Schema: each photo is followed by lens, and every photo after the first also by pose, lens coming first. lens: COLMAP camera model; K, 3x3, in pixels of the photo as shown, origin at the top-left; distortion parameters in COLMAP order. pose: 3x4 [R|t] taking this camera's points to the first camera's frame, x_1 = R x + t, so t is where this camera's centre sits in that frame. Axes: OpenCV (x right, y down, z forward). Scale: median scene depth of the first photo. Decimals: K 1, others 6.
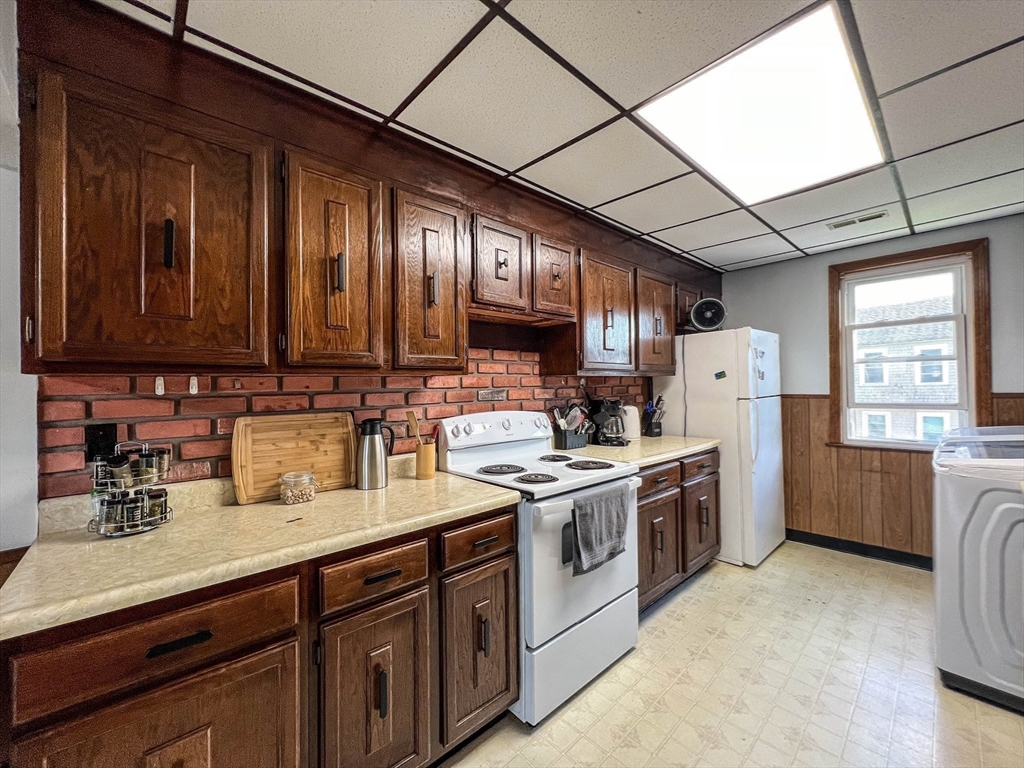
lens RADIAL K [[410.8, 0, 521.5], [0, 410.8, 380.3], [0, 0, 1]] dist [-0.001011, -0.000563]
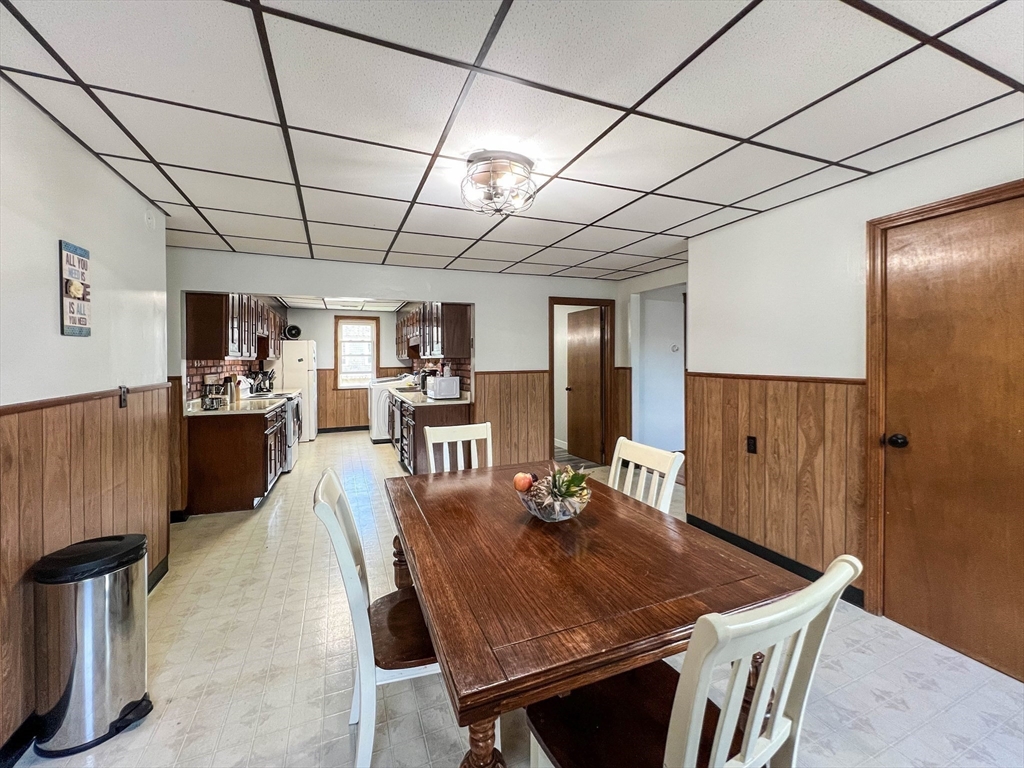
lens RADIAL K [[410.8, 0, 506.6], [0, 410.8, 362.9], [0, 0, 1]] dist [-0.001011, -0.000563]
pose [[0.369776, 0.004919, 0.929108, -1.616173], [-0.005663, 0.999979, -0.003040, 0.003448], [-0.929104, -0.004138, 0.369796, -1.208821]]
